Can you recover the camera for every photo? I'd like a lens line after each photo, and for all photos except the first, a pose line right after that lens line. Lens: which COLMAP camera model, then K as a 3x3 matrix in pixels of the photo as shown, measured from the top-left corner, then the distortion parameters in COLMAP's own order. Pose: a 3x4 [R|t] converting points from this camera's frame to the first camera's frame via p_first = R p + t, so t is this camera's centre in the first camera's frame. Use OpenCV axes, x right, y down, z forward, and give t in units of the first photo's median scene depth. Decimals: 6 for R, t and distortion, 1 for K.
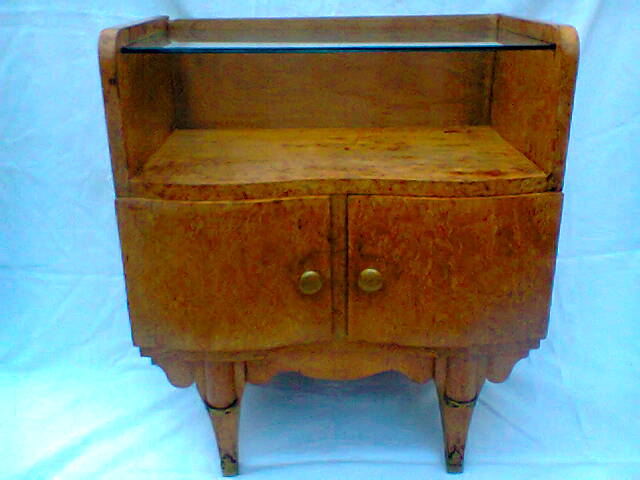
lens RADIAL K [[677.8, 0, 317.0], [0, 677.8, 237.3], [0, 0, 1]] dist [0.036681, 0.000000]
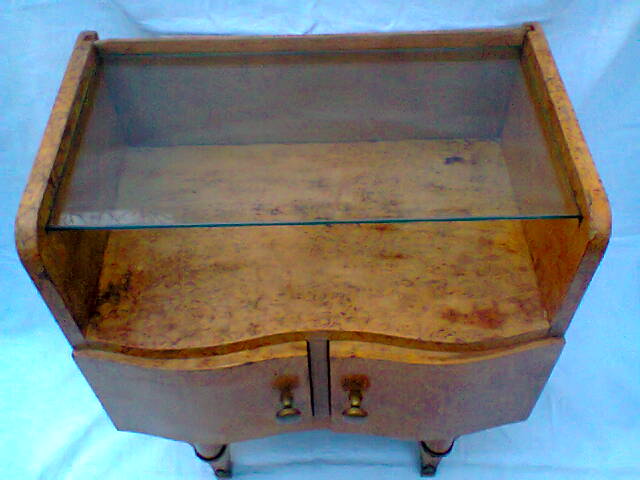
lens RADIAL K [[690.4, 0, 324.3], [0, 690.4, 244.8], [0, 0, 1]] dist [-0.040854, 0.000000]
pose [[0.999864, -0.012152, 0.011177, 0.030768], [0.005077, 0.870442, 0.492246, -0.592655], [-0.015711, -0.492122, 0.870385, 0.250347]]
